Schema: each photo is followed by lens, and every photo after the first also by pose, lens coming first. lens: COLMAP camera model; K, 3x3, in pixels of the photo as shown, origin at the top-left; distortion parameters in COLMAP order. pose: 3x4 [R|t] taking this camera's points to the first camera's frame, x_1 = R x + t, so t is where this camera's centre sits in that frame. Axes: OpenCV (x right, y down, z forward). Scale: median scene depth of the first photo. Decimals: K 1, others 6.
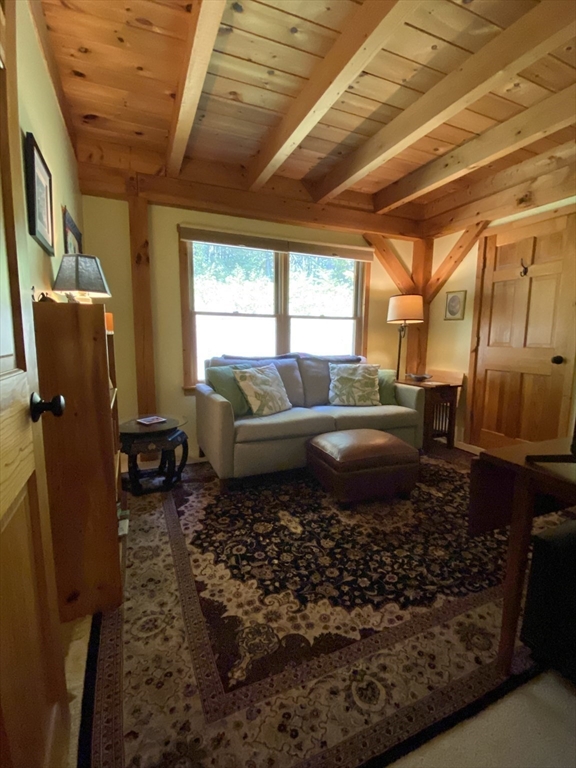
lens RADIAL K [[353.2, 0, 288.0], [0, 353.2, 384.0], [0, 0, 1]] dist [0.020944, -0.015704]
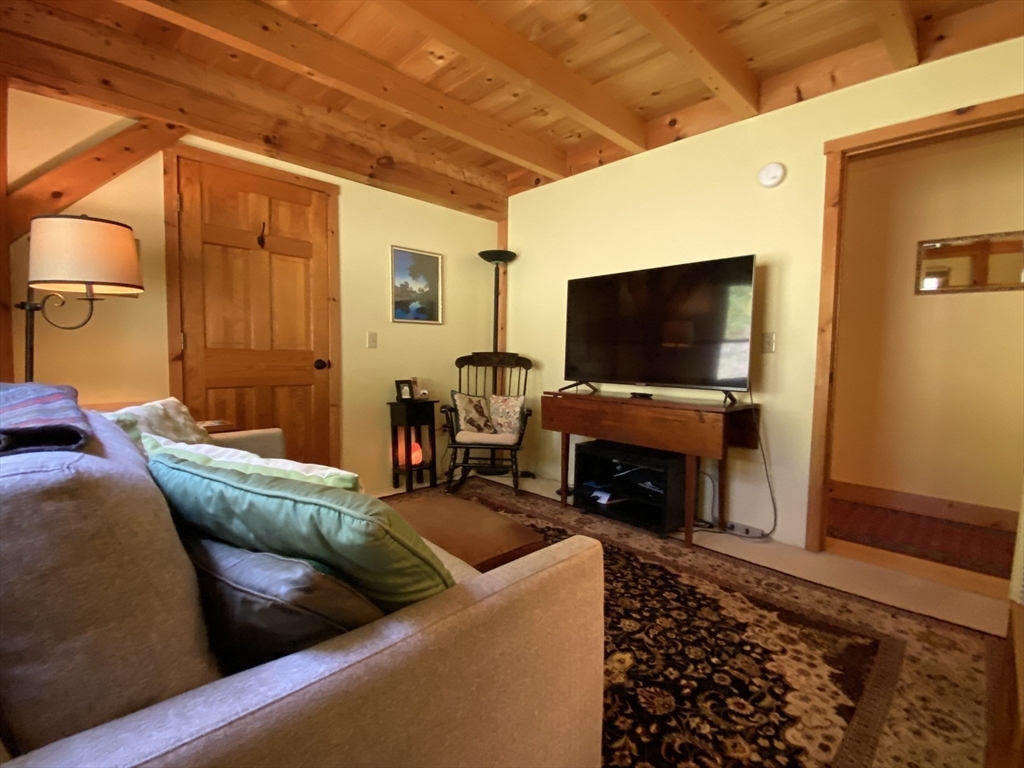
lens RADIAL K [[470.9, 0, 512.0], [0, 470.9, 384.0], [0, 0, 1]] dist [0.020944, -0.015704]
pose [[-0.357751, -0.089840, 0.929485, -0.765815], [0.099794, 0.985983, 0.133710, -0.220170], [-0.928469, 0.140592, -0.343771, 1.731585]]
